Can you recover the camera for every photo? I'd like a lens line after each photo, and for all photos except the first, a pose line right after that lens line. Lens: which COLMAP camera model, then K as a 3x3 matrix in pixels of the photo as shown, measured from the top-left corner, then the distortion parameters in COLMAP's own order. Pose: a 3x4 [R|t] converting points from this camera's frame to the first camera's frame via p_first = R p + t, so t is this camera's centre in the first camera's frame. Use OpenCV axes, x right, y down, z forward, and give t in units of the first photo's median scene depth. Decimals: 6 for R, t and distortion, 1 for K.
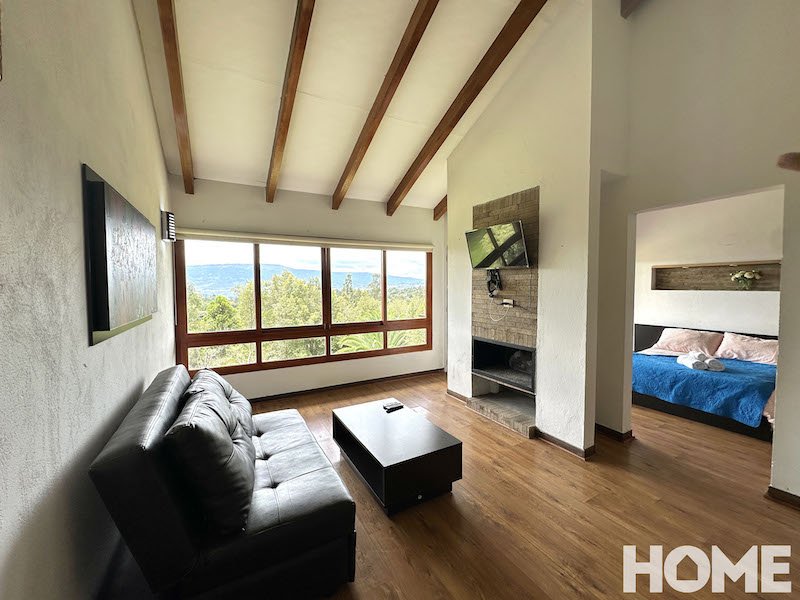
lens RADIAL K [[319.3, 0, 400.0], [0, 319.3, 300.0], [0, 0, 1]] dist [-0.000959, 0.000047]
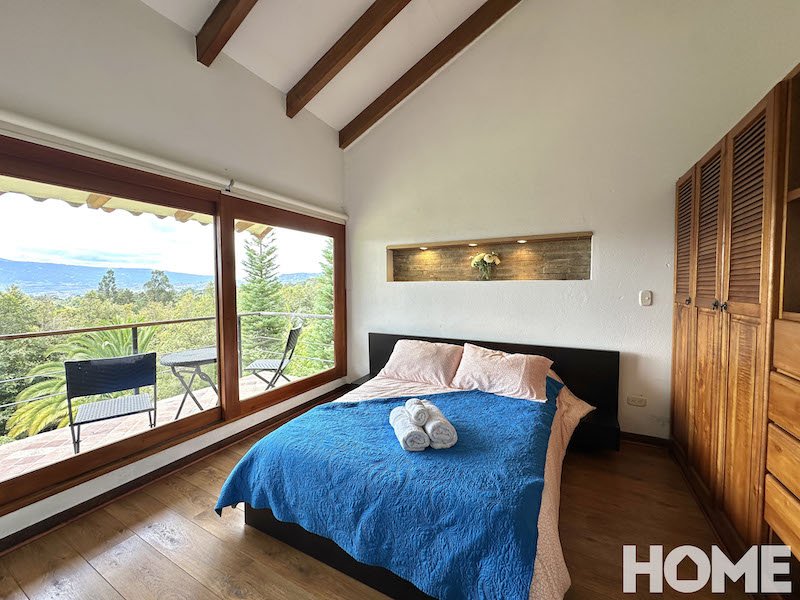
lens RADIAL K [[319.3, 0, 400.0], [0, 319.3, 300.0], [0, 0, 1]] dist [-0.000959, 0.000047]
pose [[0.846779, -0.024796, 0.531367, 0.600114], [0.024301, 0.999673, 0.007924, 0.004332], [-0.531389, 0.006203, 0.847105, 0.551695]]
